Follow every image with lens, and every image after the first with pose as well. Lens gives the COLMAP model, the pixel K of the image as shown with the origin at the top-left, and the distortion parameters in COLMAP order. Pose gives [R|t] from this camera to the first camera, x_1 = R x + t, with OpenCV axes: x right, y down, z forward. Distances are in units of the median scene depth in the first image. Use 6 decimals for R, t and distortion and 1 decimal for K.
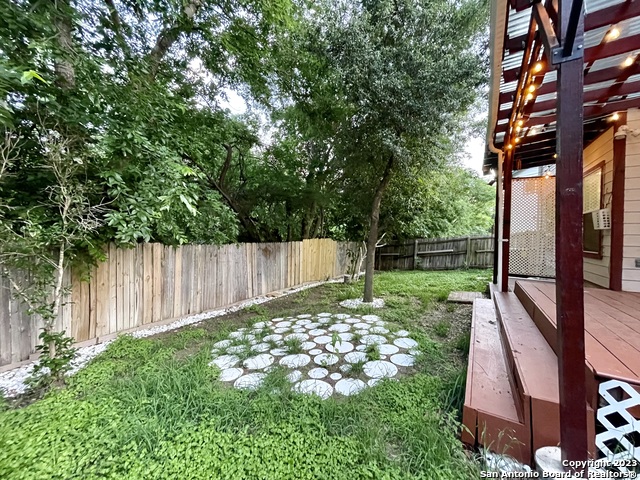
lens RADIAL K [[258.0, 0, 319.2], [0, 258.0, 239.7], [0, 0, 1]] dist [-0.005759, 0.000832]
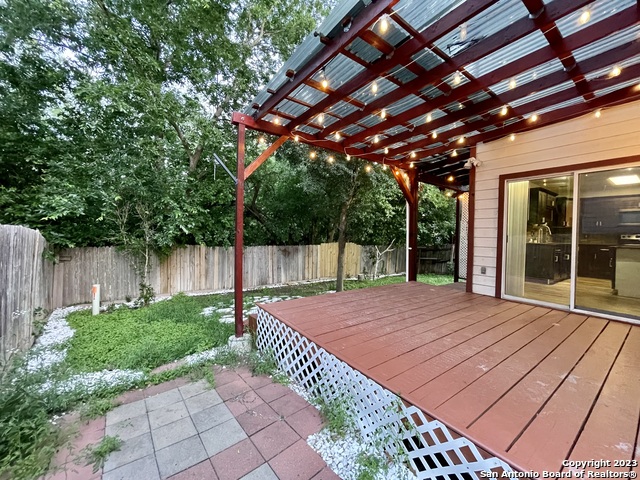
lens RADIAL K [[258.0, 0, 319.2], [0, 258.0, 239.7], [0, 0, 1]] dist [-0.005759, 0.000832]
pose [[0.923980, 0.011227, -0.382276, 0.742581], [-0.012595, 0.999920, -0.001077, -0.031529], [0.382234, 0.005810, 0.924047, -0.312443]]
